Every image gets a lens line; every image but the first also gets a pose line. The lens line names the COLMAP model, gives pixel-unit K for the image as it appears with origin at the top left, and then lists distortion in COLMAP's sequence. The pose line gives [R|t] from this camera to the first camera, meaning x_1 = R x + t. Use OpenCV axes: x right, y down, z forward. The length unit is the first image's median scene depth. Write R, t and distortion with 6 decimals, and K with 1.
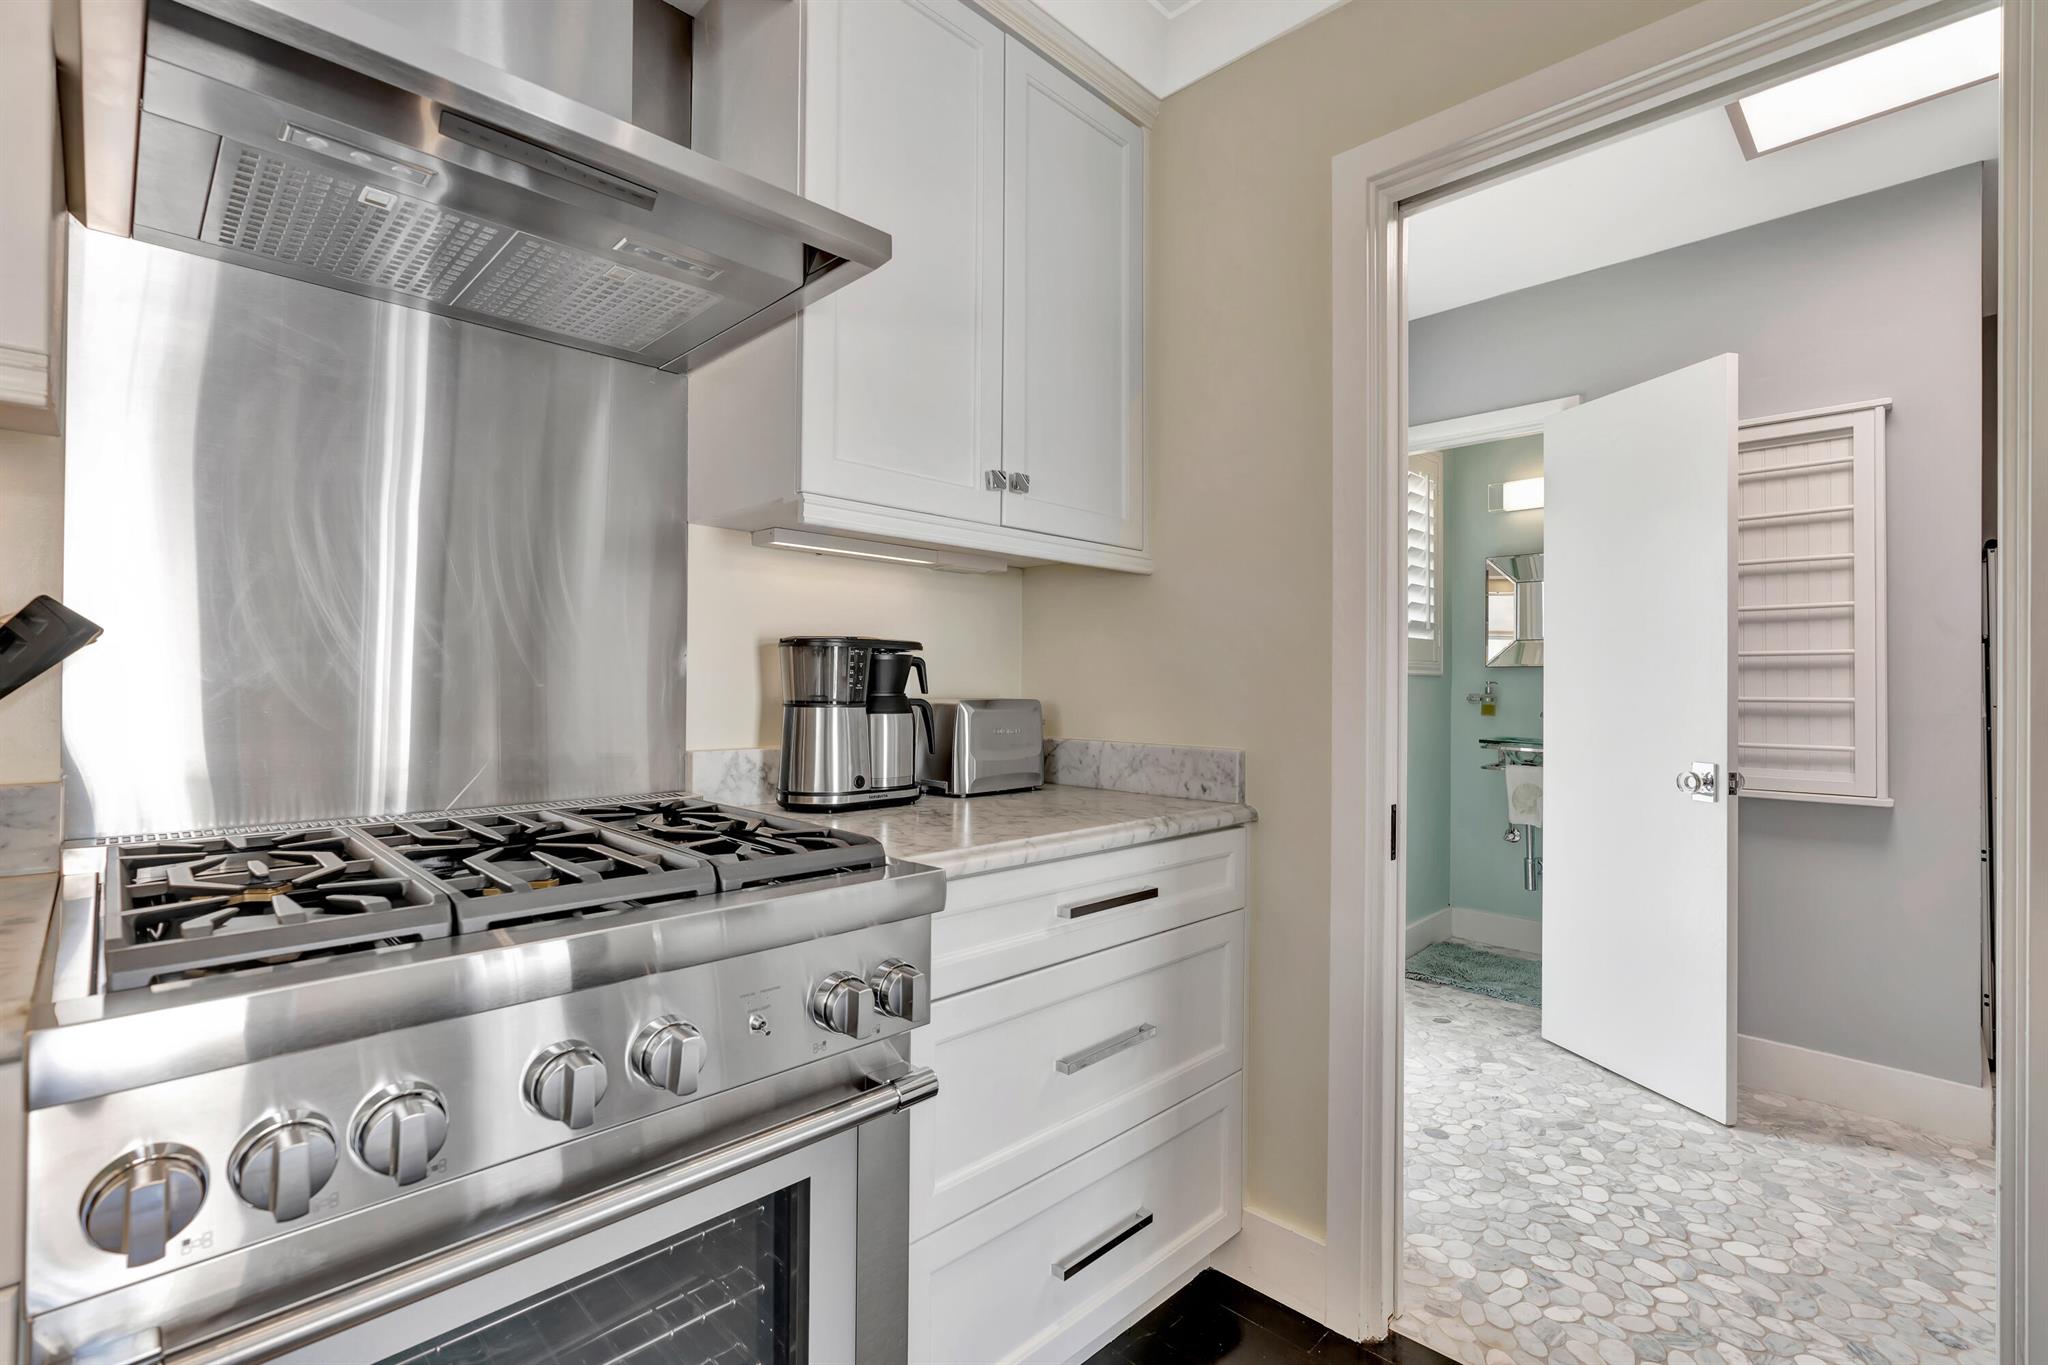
lens RADIAL K [[926.8, 0, 1024.8], [0, 926.8, 671.1], [0, 0, 1]] dist [-0.008027, 0.005285]
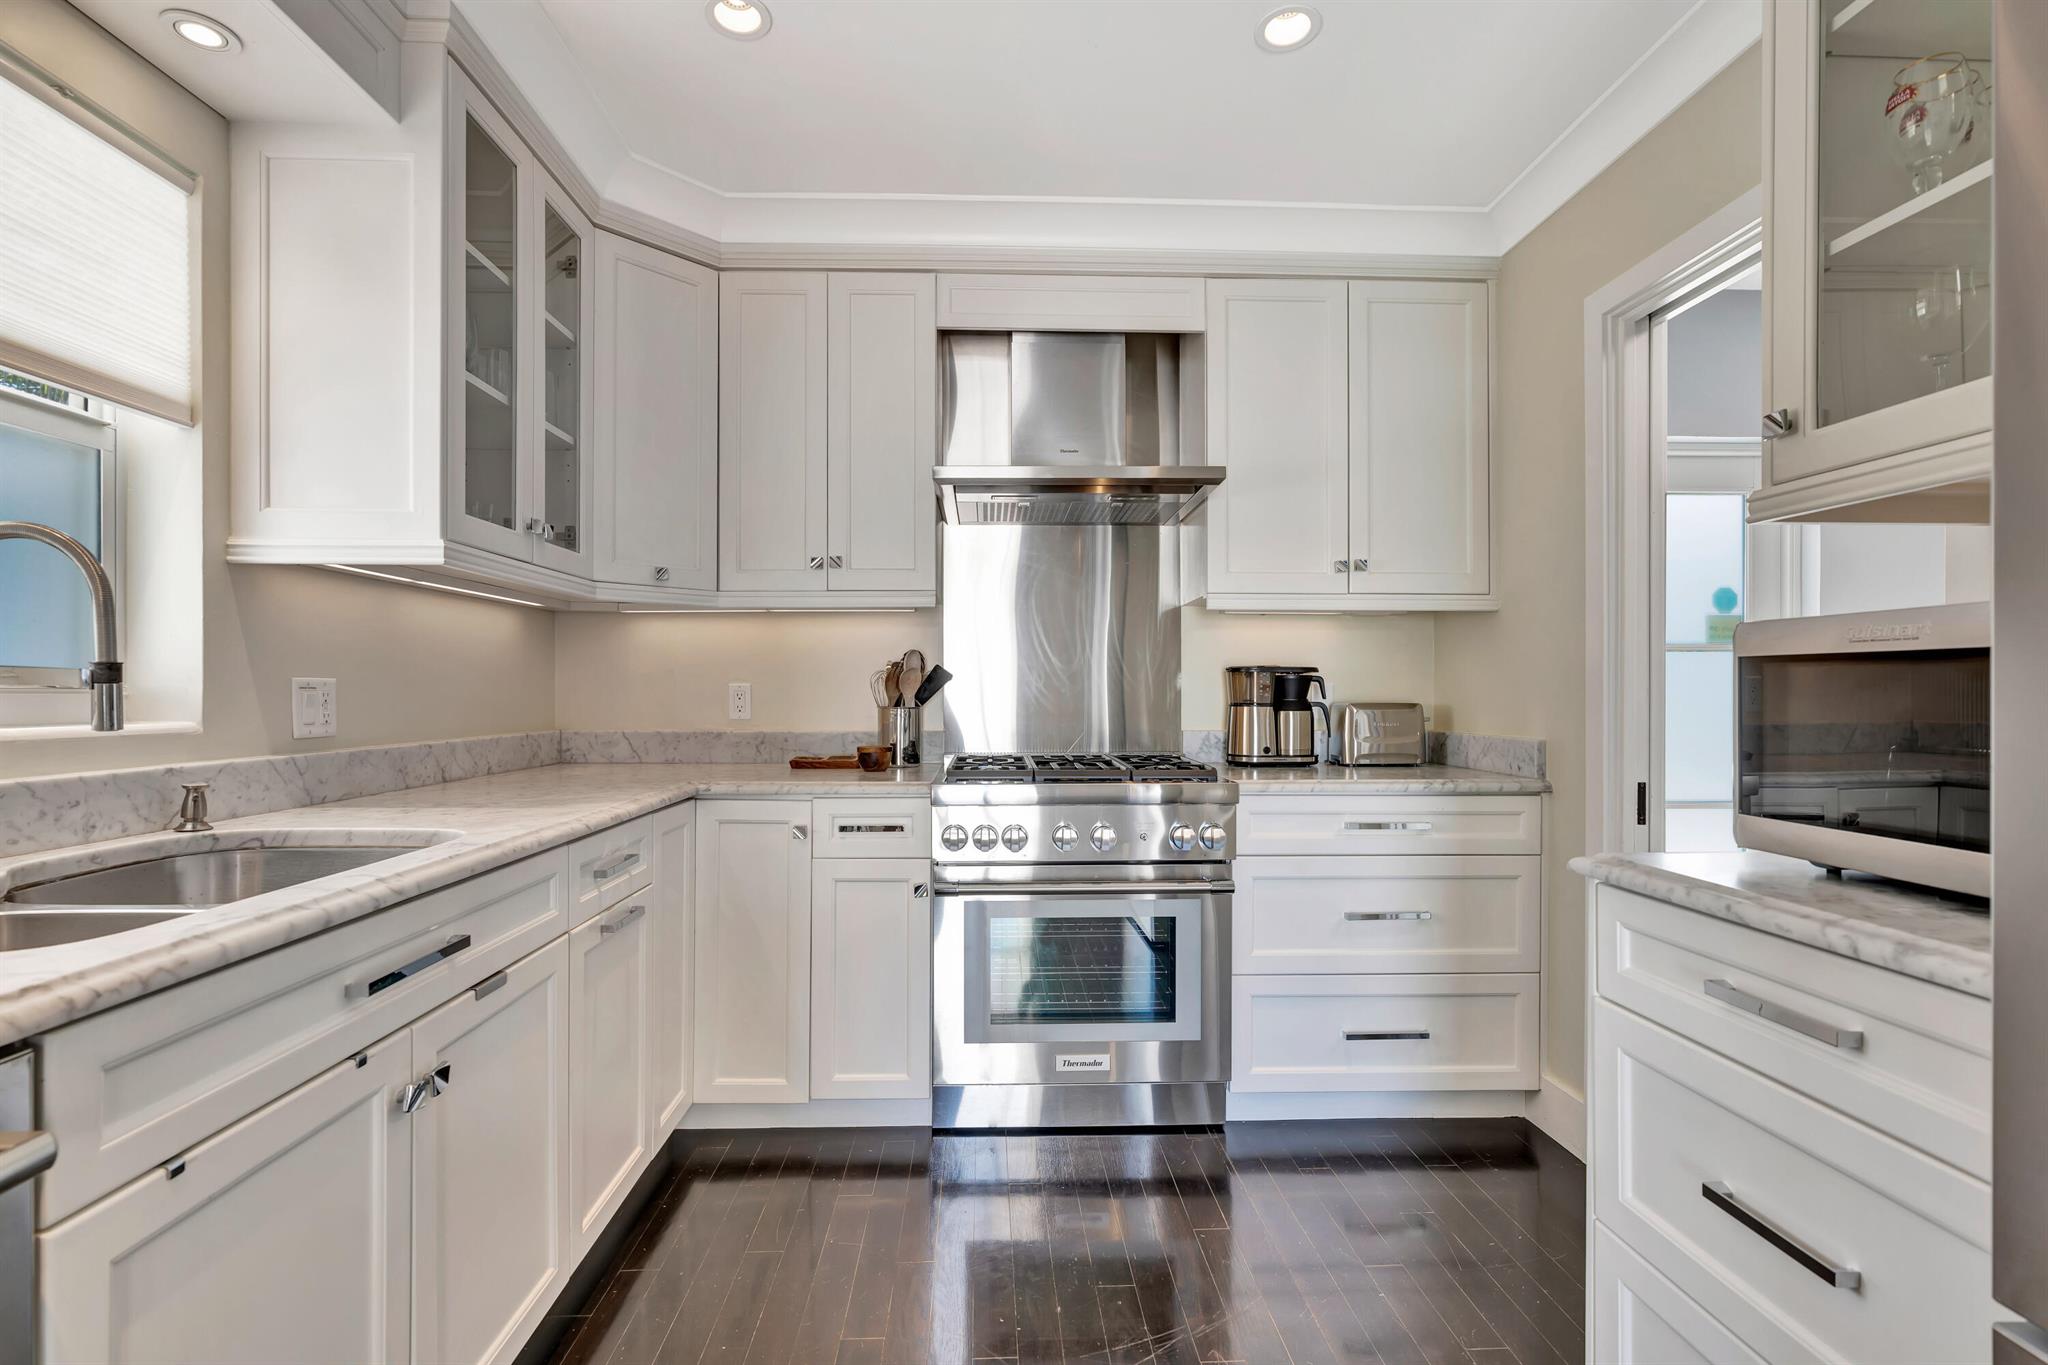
lens RADIAL K [[926.8, 0, 1025.3], [0, 926.8, 687.1], [0, 0, 1]] dist [-0.008027, 0.005285]
pose [[0.730798, -0.012265, -0.682484, 0.646066], [0.013572, 0.999902, -0.003437, 0.002759], [0.682459, -0.006751, 0.730893, -0.542832]]
